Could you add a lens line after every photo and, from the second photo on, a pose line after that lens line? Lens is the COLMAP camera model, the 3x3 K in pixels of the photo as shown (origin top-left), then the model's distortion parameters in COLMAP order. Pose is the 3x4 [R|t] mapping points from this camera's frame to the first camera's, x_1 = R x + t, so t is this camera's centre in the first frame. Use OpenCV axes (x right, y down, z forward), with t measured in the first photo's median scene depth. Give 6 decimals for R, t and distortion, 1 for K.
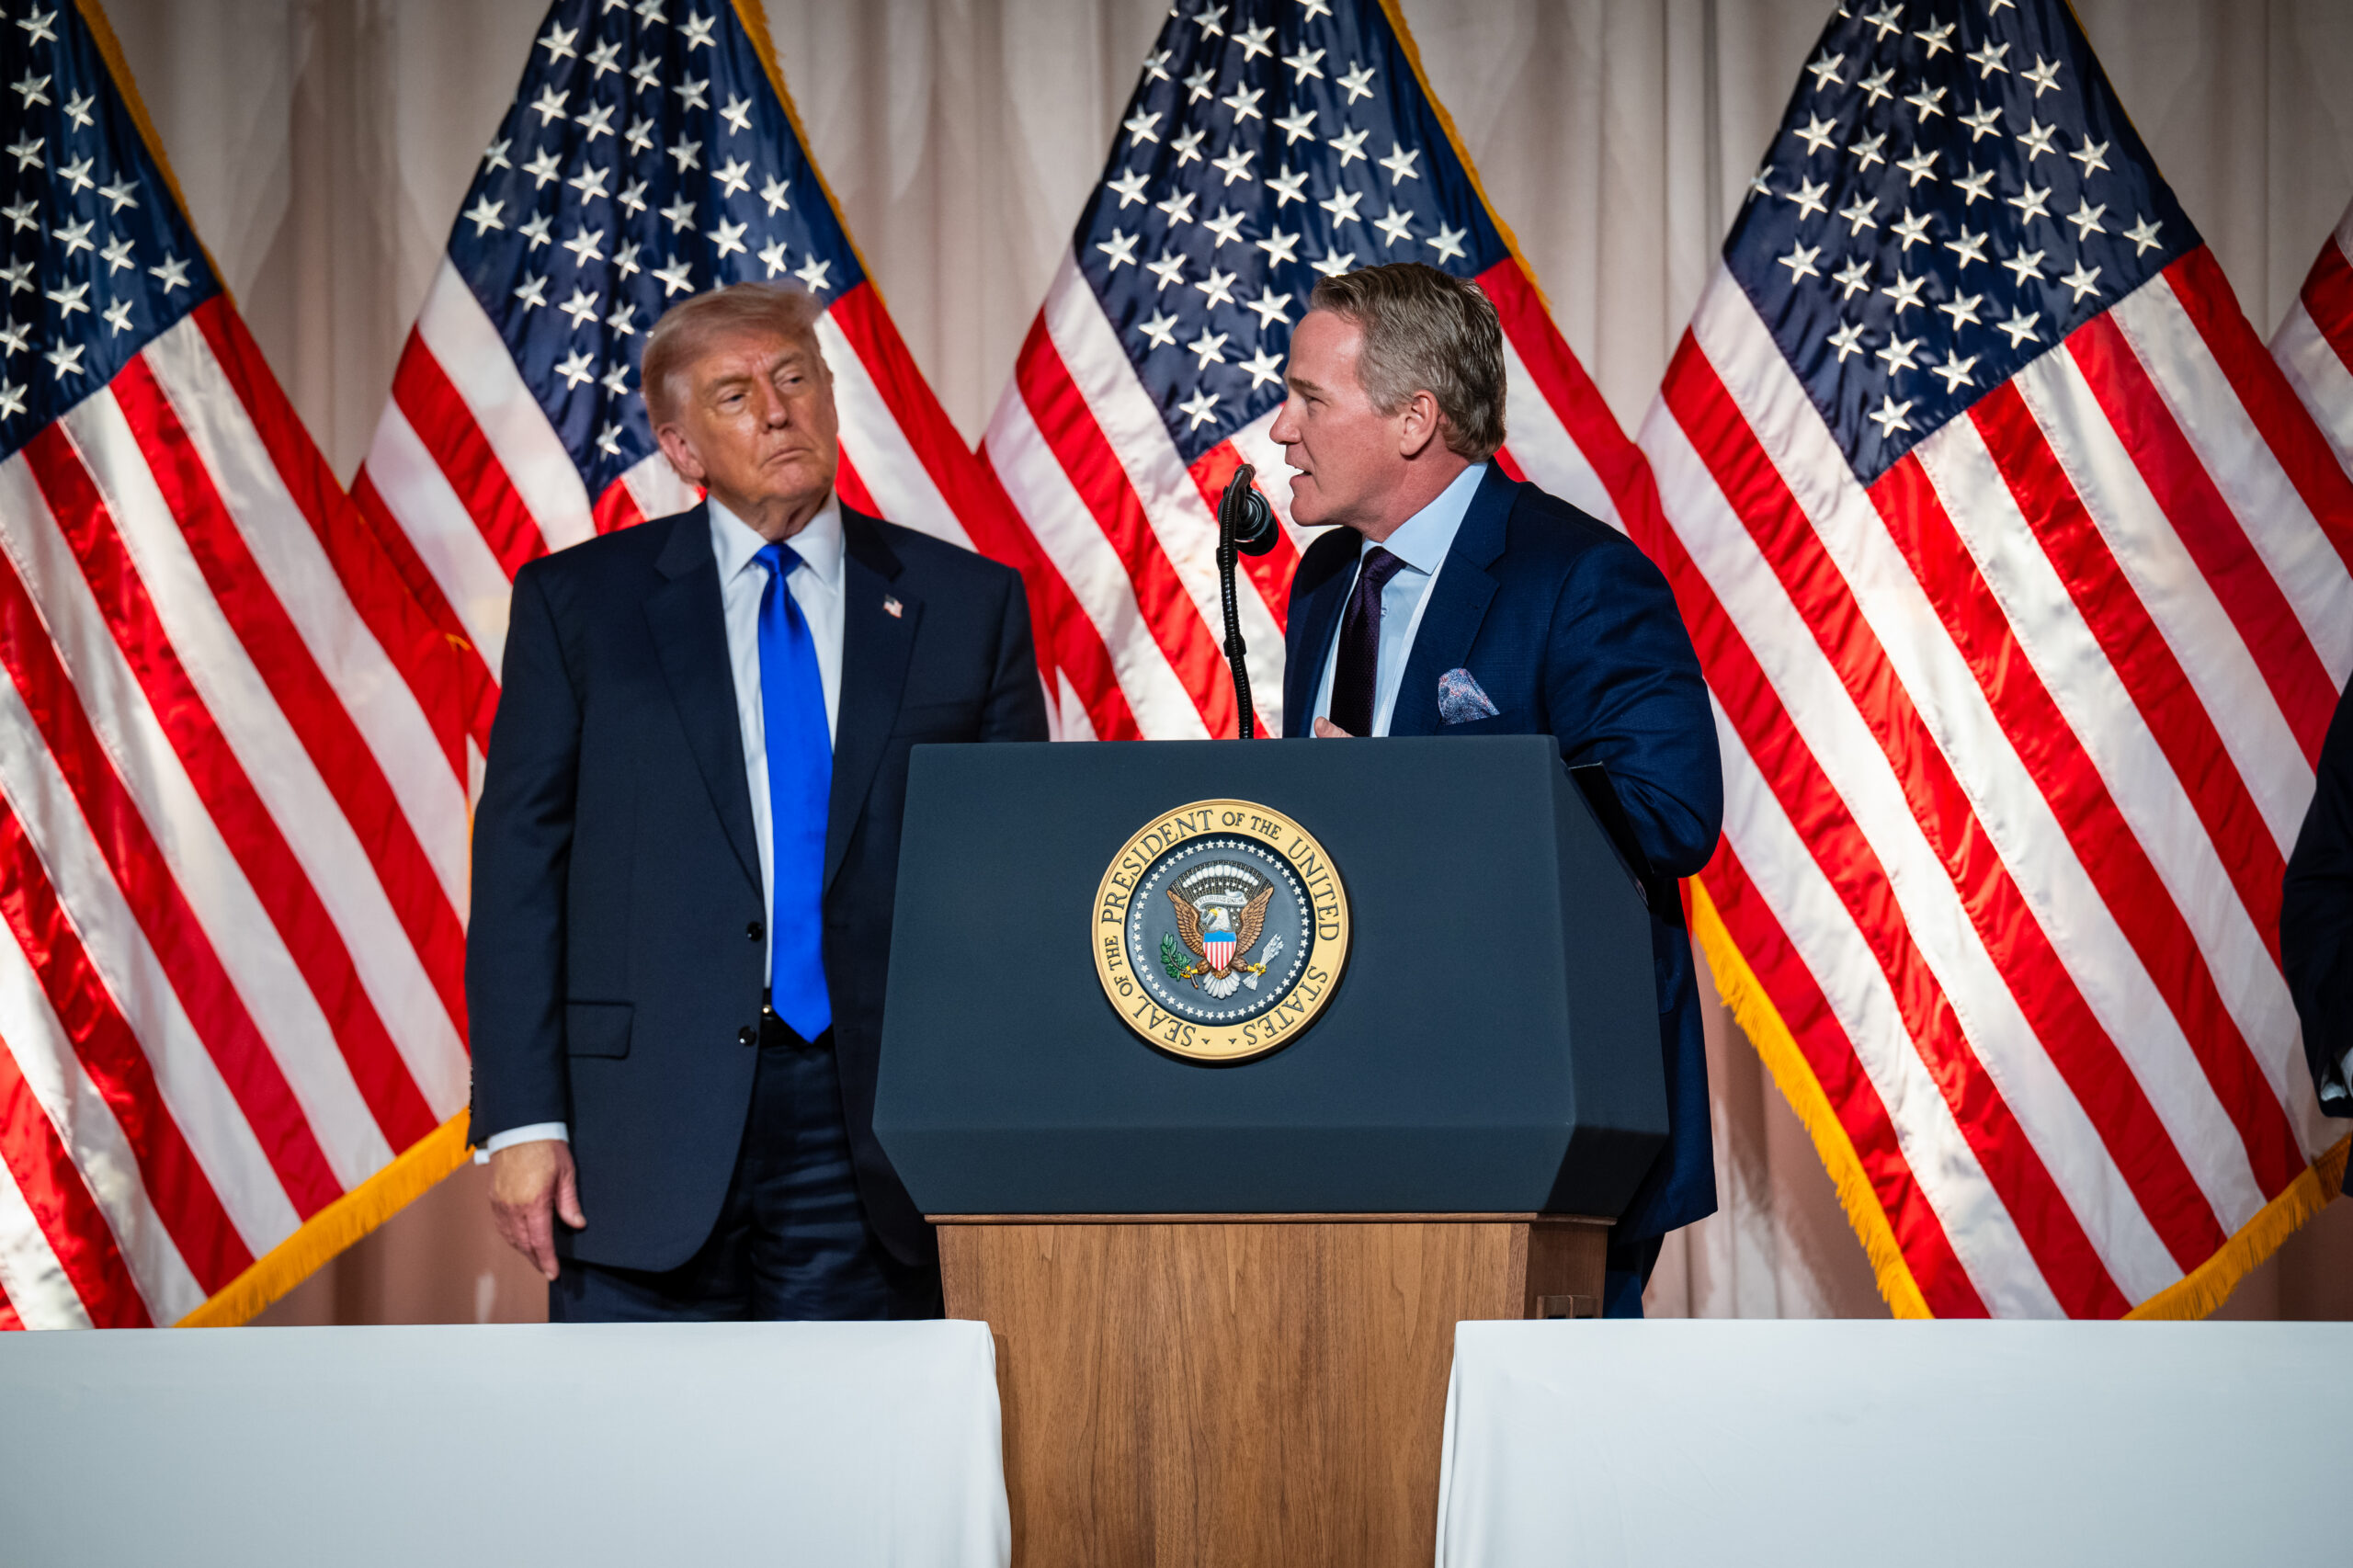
lens RADIAL K [[13935.5, 0, 1176.4], [0, 13935.5, 732.1], [0, 0, 1]] dist [2.581903, 9.018825]
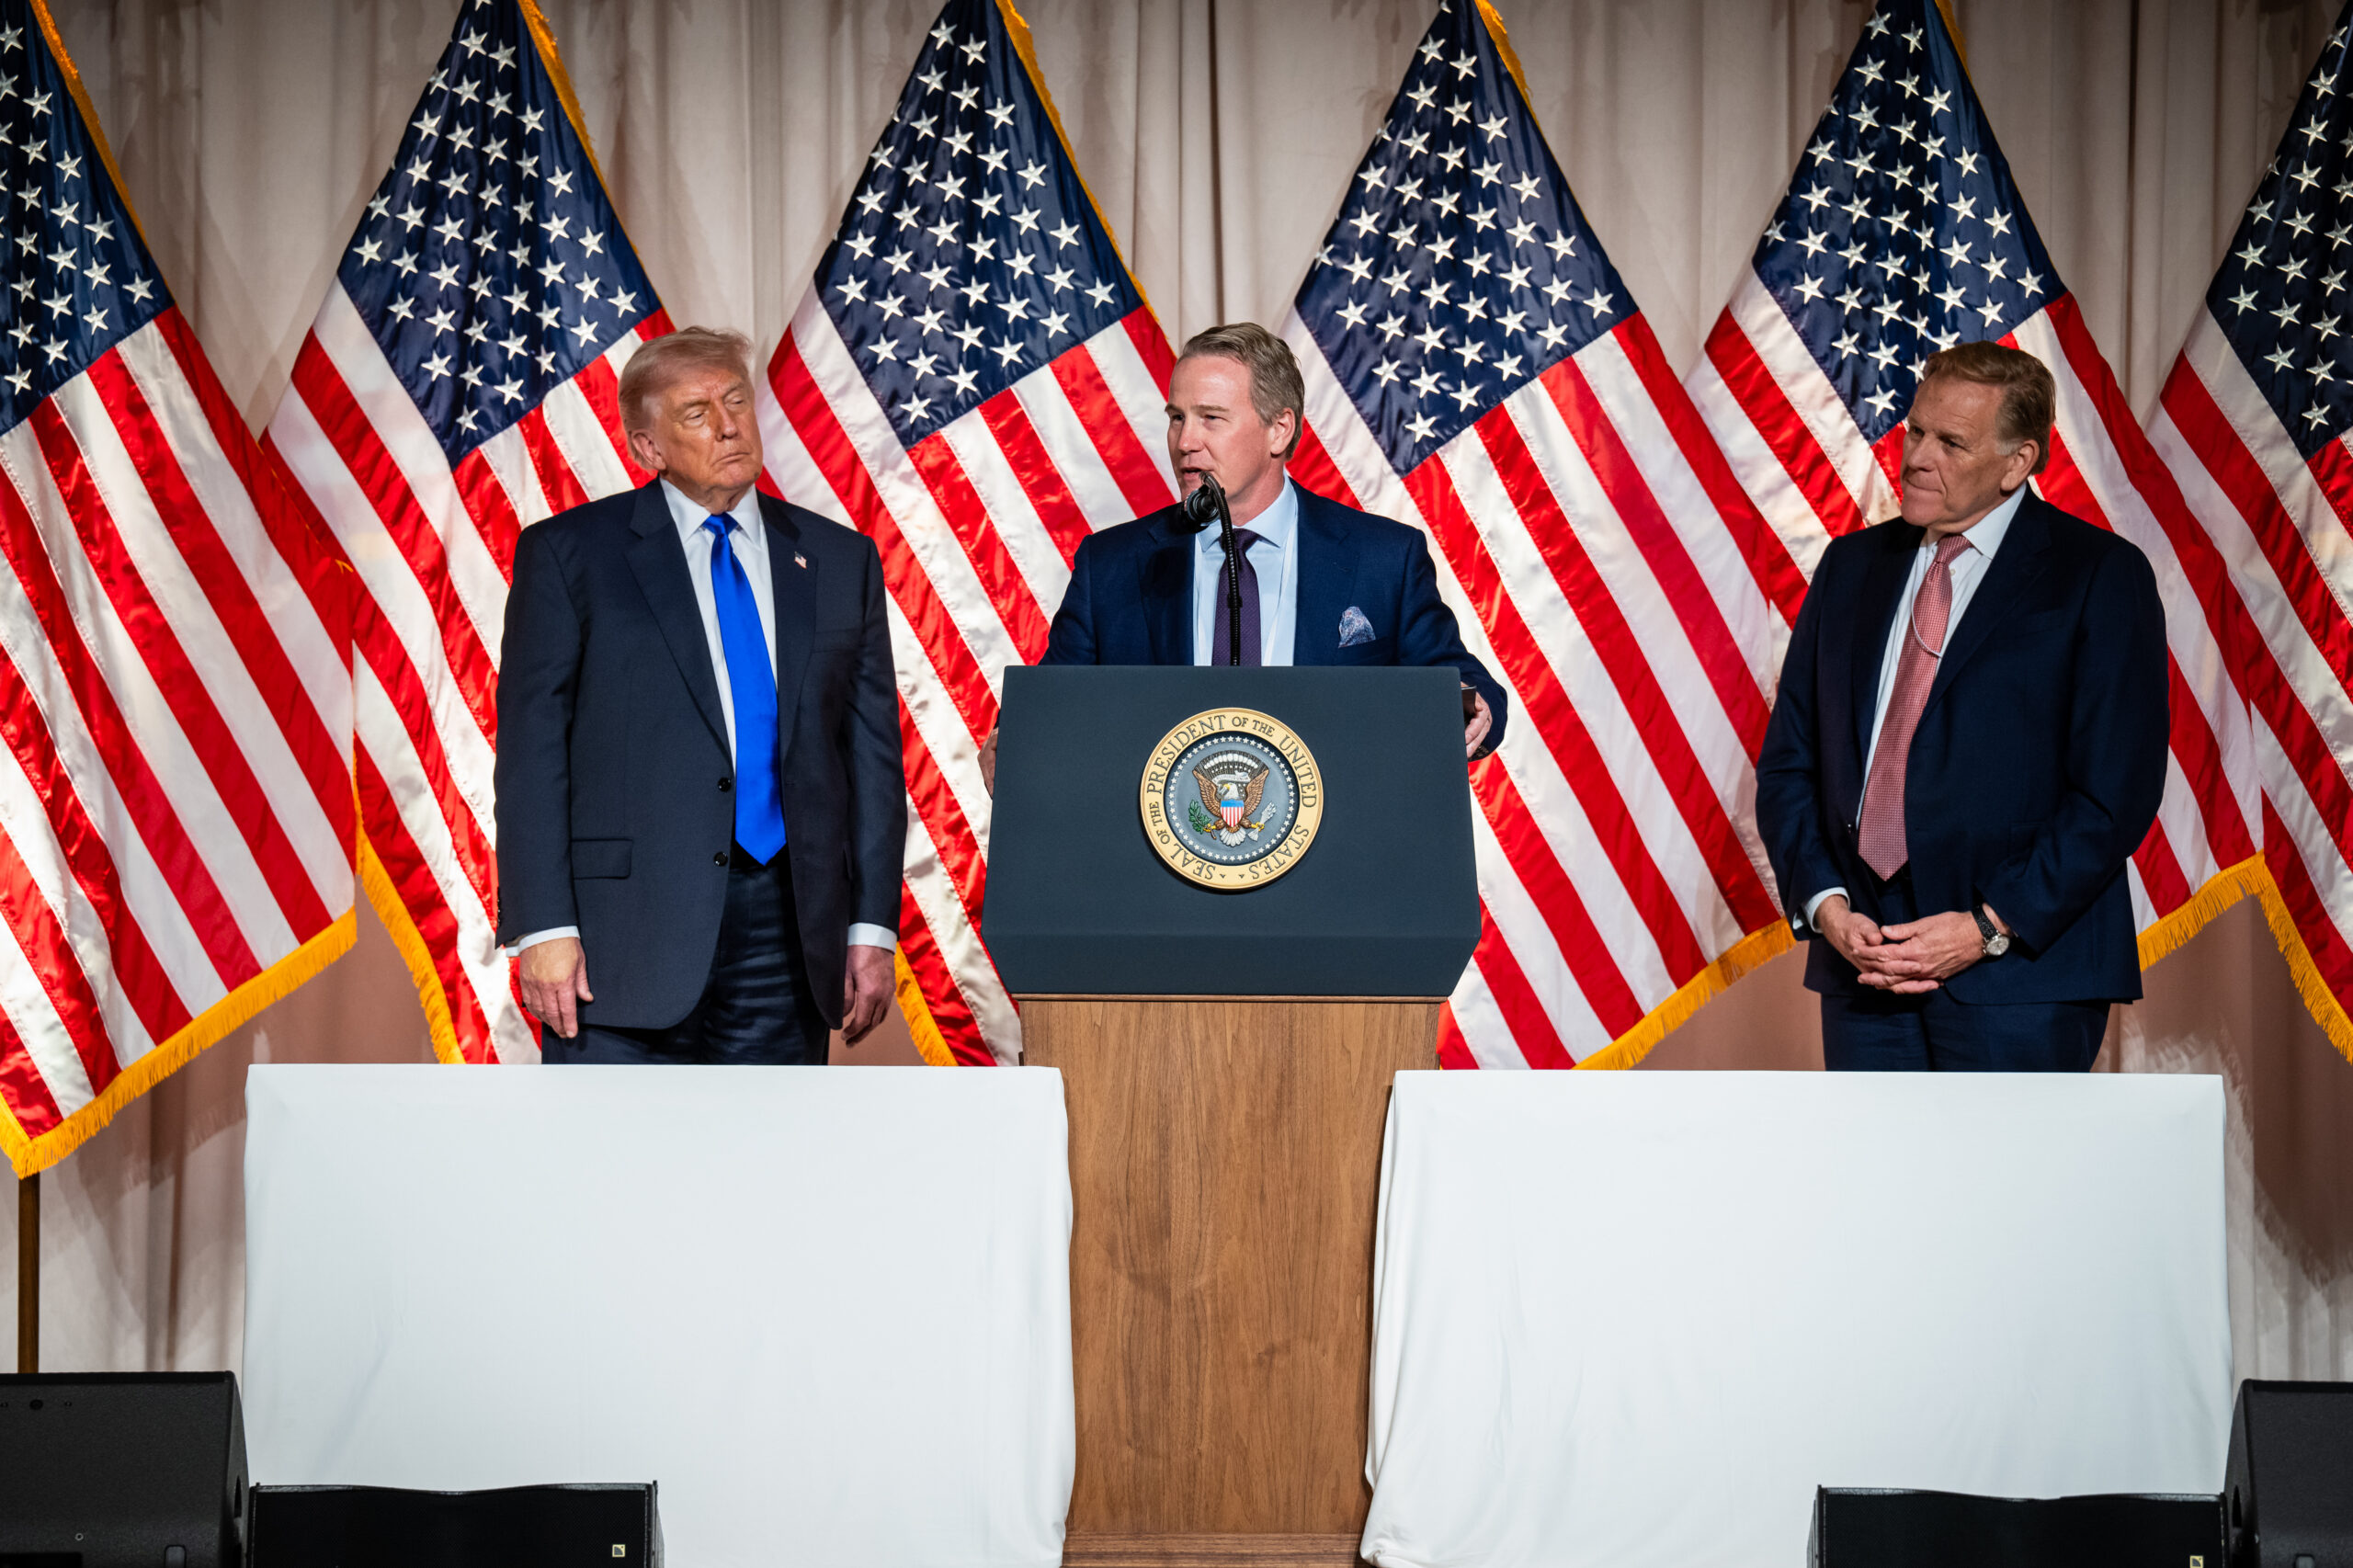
lens RADIAL K [[13935.5, 0, 1176.4], [0, 13935.5, 732.1], [0, 0, 1]] dist [2.581903, 9.018825]
pose [[0.975354, 0.015049, 0.220130, -0.275449], [-0.018512, 0.999735, 0.013678, -0.010584], [-0.219866, -0.017416, 0.975375, -0.346673]]
